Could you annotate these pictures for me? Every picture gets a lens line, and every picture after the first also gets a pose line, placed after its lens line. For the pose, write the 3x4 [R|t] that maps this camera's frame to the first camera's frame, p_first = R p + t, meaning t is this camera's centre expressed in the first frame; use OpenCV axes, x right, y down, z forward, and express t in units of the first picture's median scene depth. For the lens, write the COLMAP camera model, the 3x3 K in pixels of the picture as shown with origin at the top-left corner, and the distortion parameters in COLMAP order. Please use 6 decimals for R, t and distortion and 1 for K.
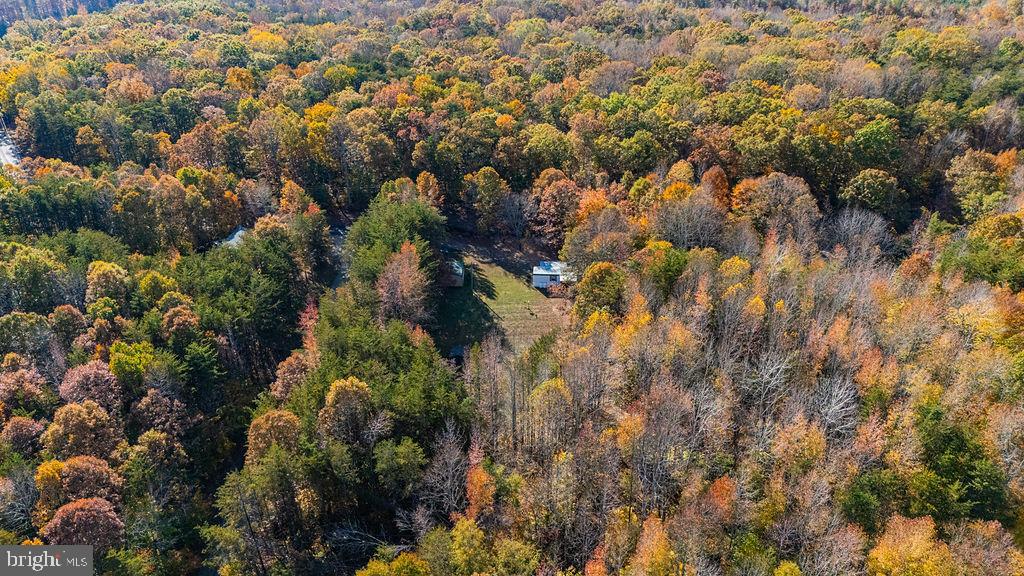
lens RADIAL K [[747.7, 0, 515.9], [0, 747.7, 312.2], [0, 0, 1]] dist [0.056079, -0.048663]
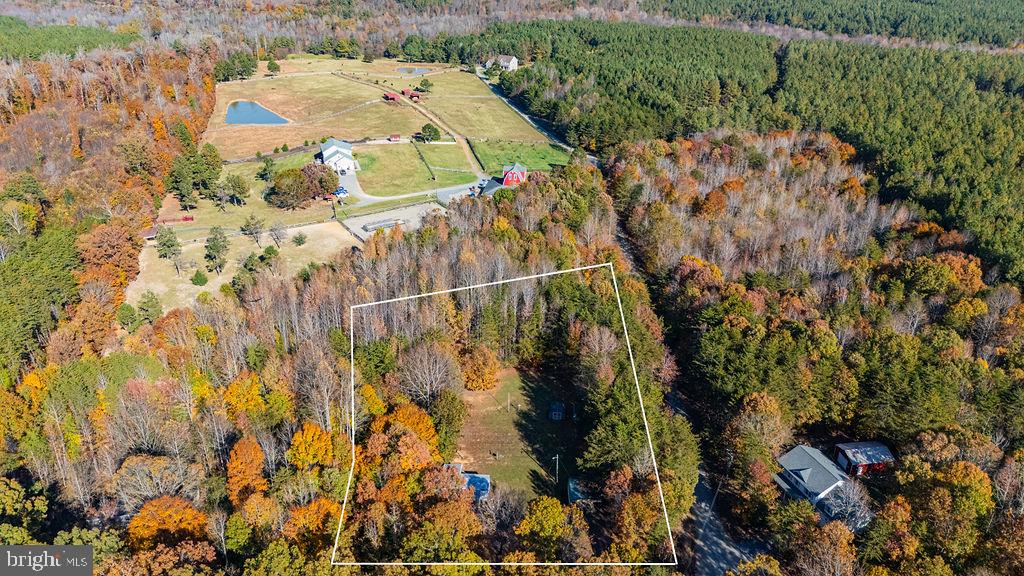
lens RADIAL K [[747.7, 0, 513.7], [0, 747.7, 304.7], [0, 0, 1]] dist [0.056079, -0.048663]
pose [[-0.999786, -0.019978, 0.005330, -0.006013], [-0.006379, 0.543223, 0.839564, -0.910028], [-0.019668, 0.839351, -0.543234, 1.293876]]
